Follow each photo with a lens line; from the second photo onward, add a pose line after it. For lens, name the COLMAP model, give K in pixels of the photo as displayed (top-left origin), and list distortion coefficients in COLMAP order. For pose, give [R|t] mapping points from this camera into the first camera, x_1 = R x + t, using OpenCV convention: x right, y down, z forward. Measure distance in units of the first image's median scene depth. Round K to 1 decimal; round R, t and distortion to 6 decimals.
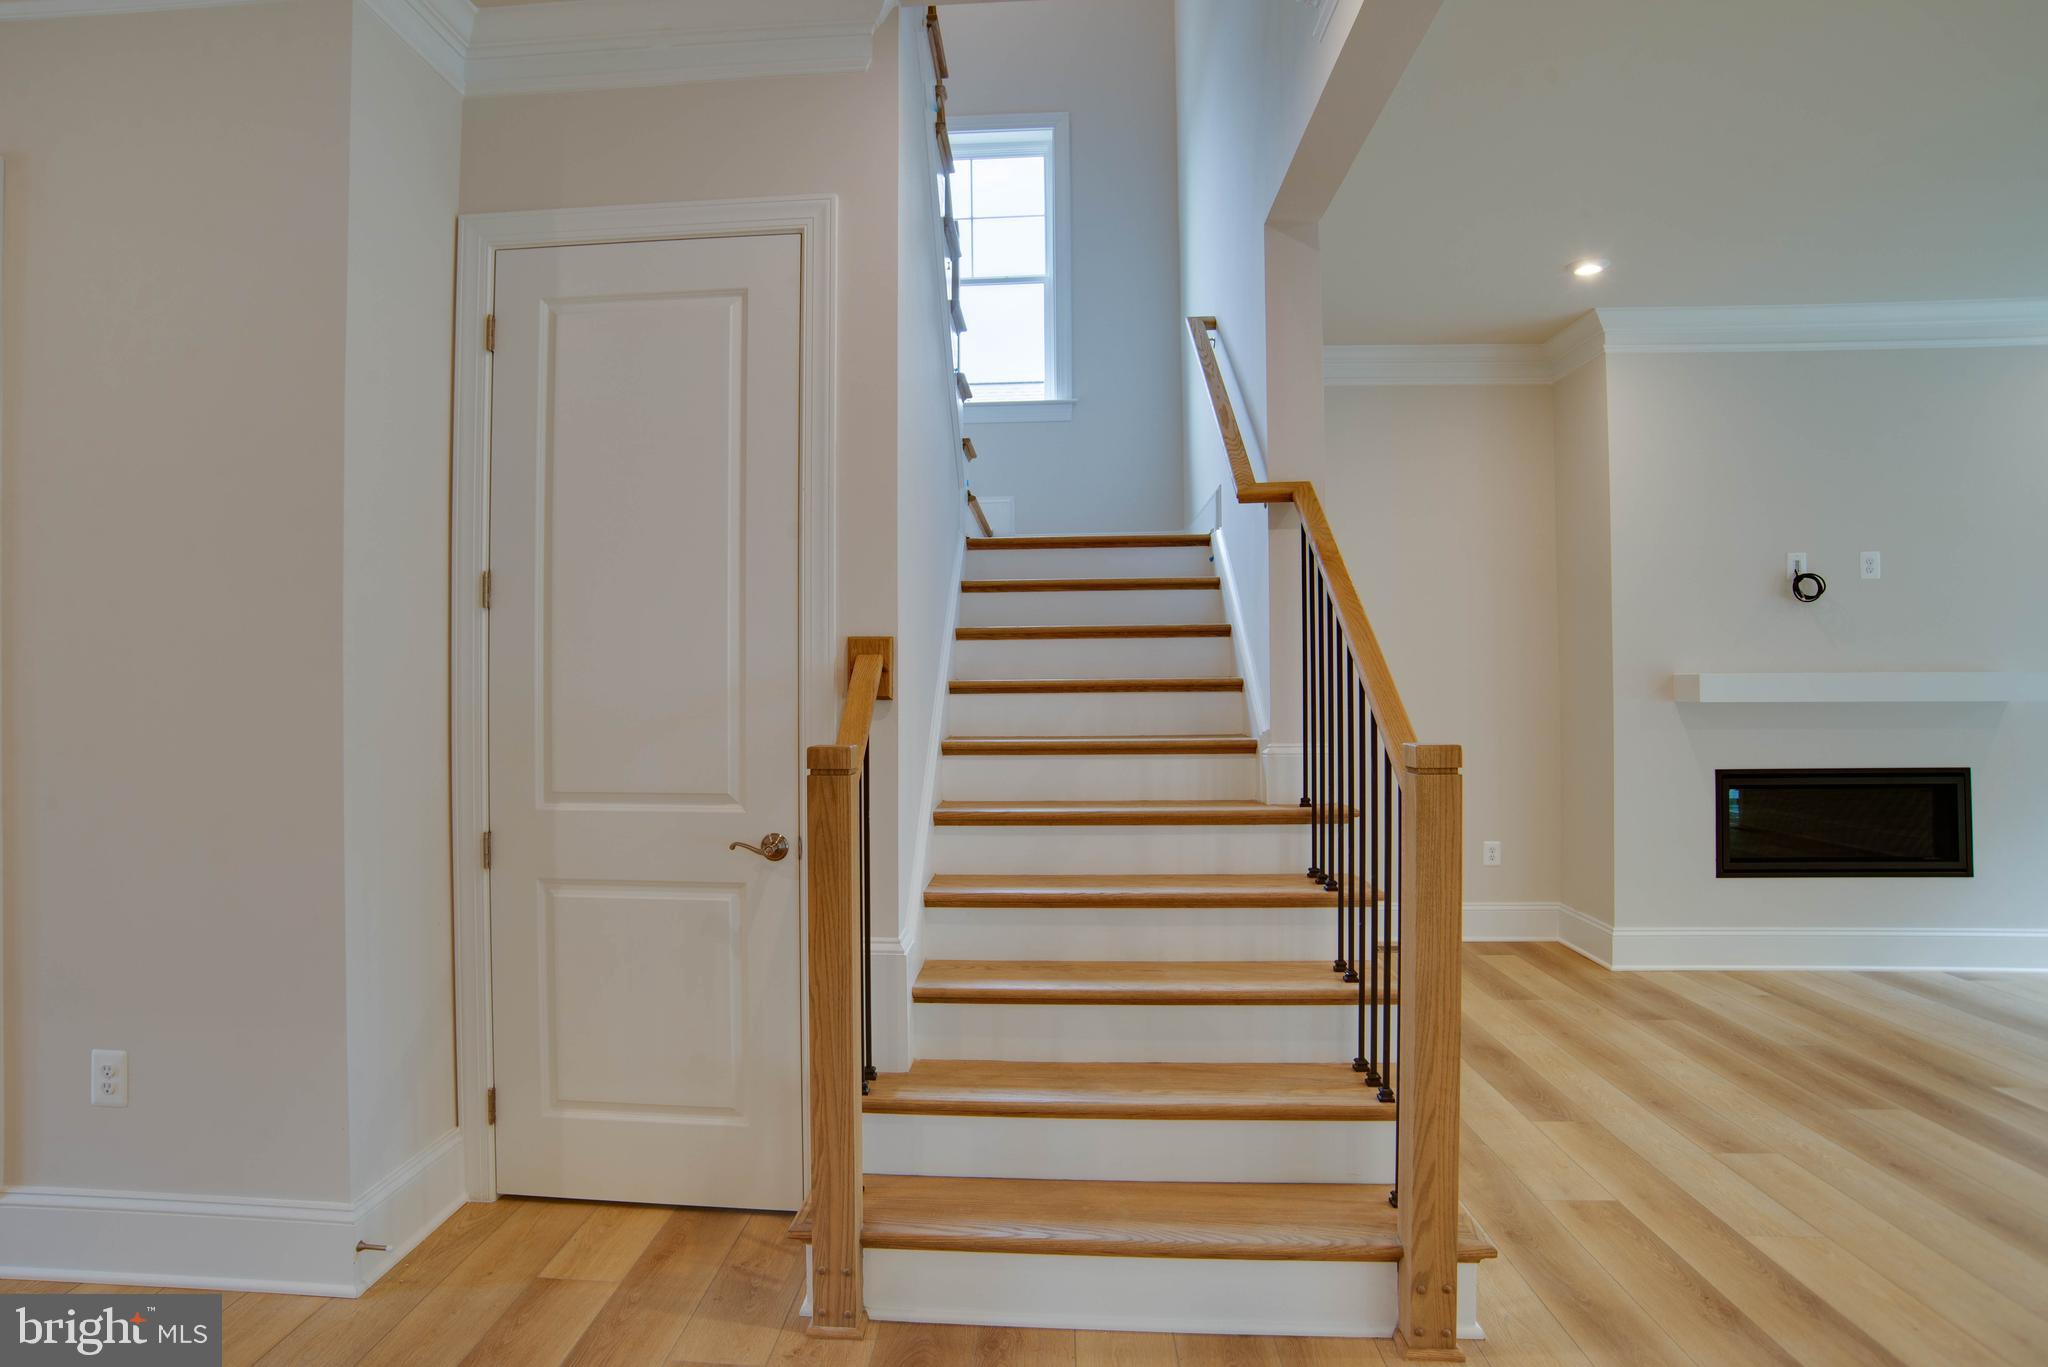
lens RADIAL K [[1098.9, 0, 924.7], [0, 1098.9, 678.6], [0, 0, 1]] dist [-0.089529, 0.043498]
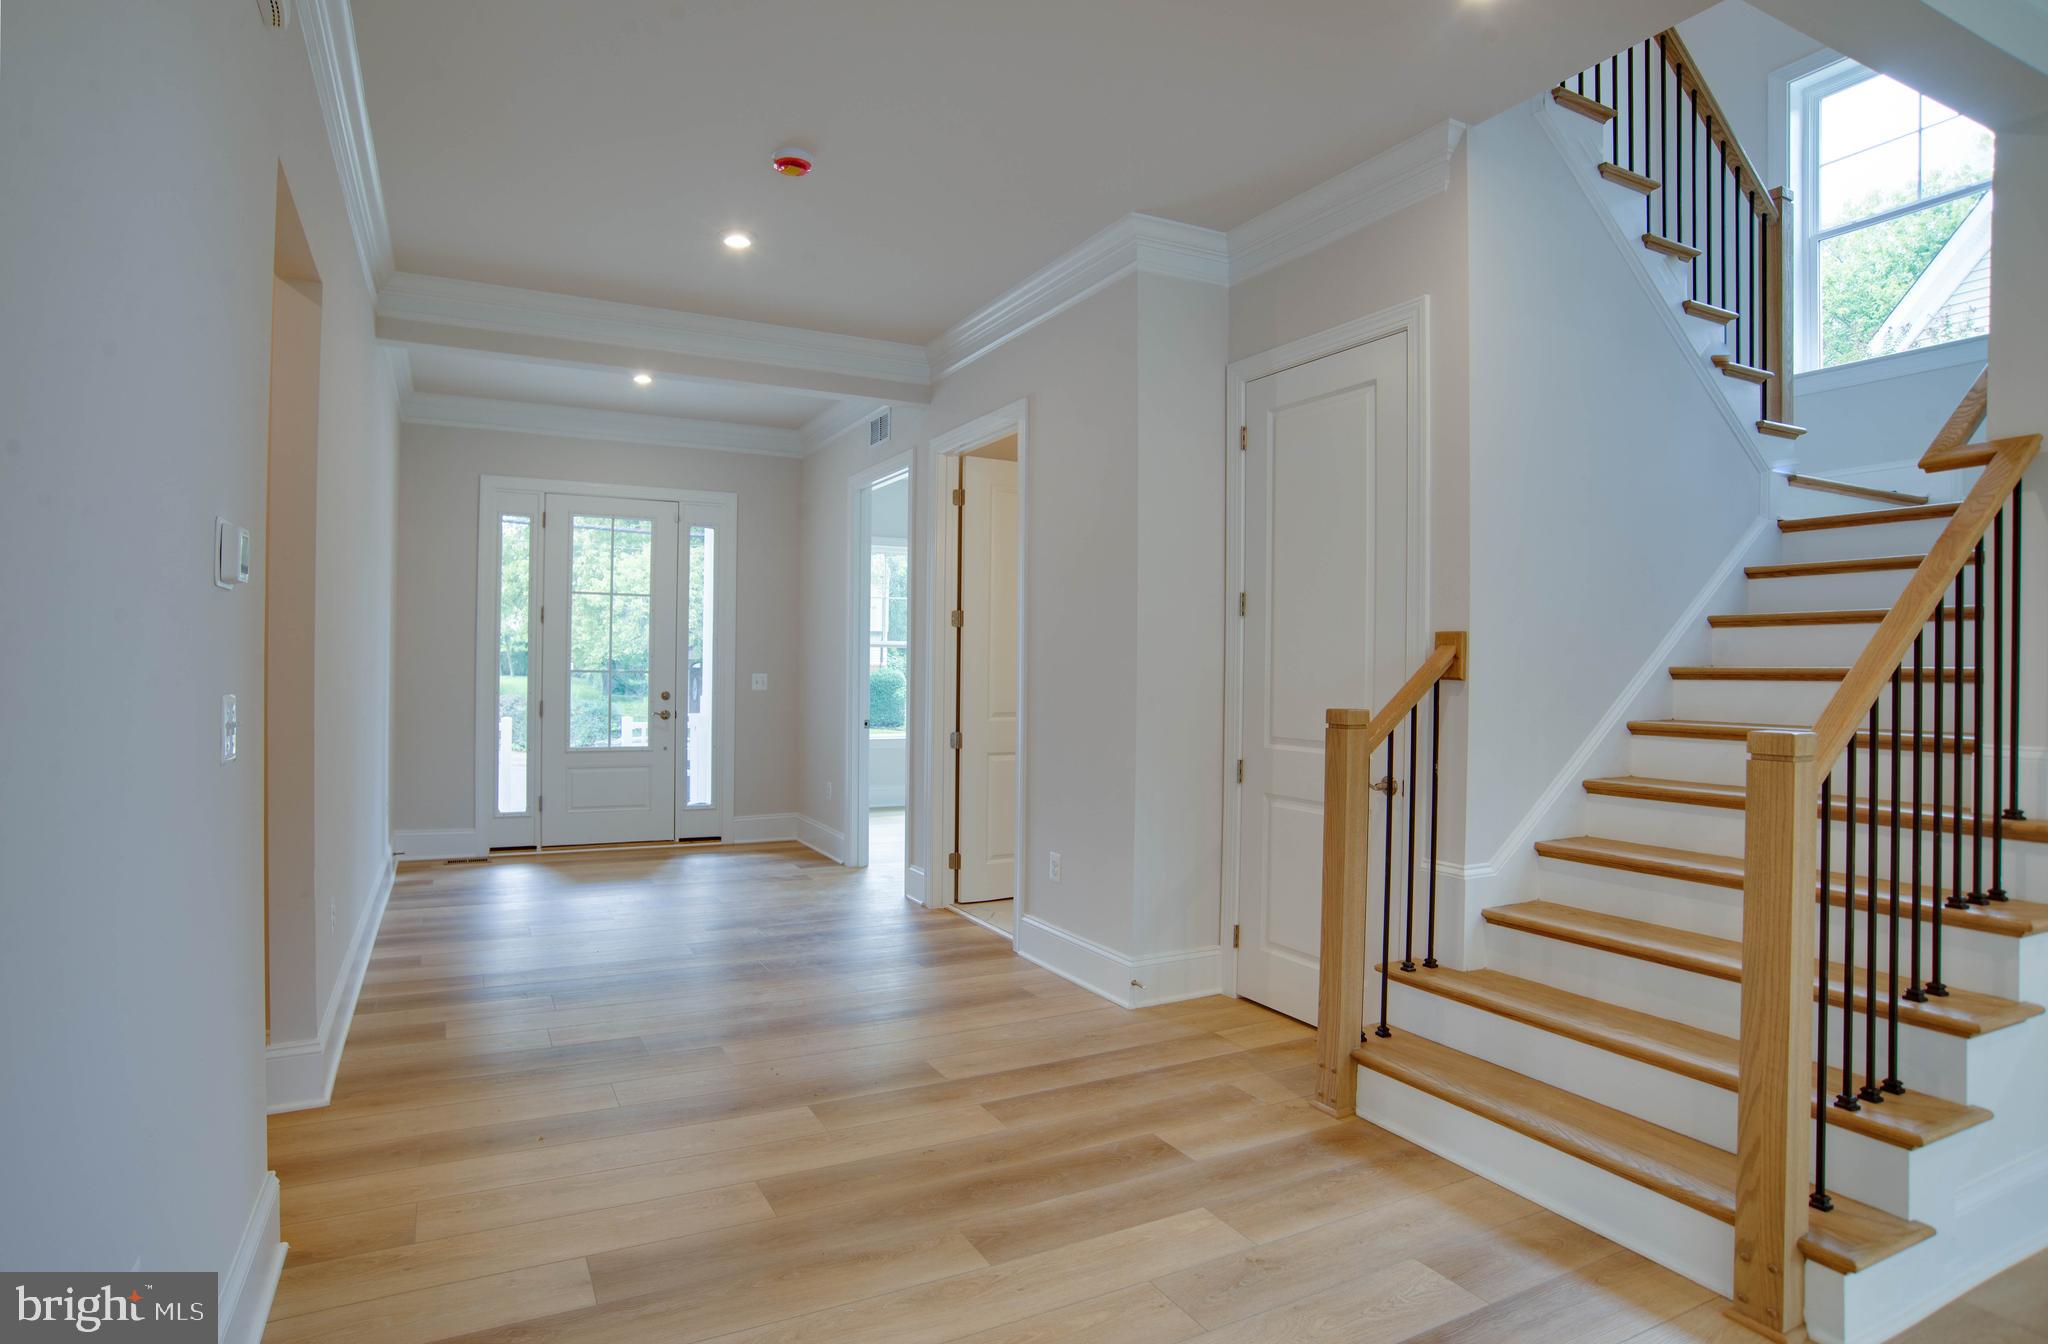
lens RADIAL K [[1051.9, 0, 963.7], [0, 1051.9, 671.0], [0, 0, 1]] dist [-0.092907, 0.053823]
pose [[0.521428, 0.014556, -0.853171, 0.719655], [-0.006235, 0.999893, 0.013248, -0.004183], [0.853273, -0.001588, 0.521463, -0.133882]]
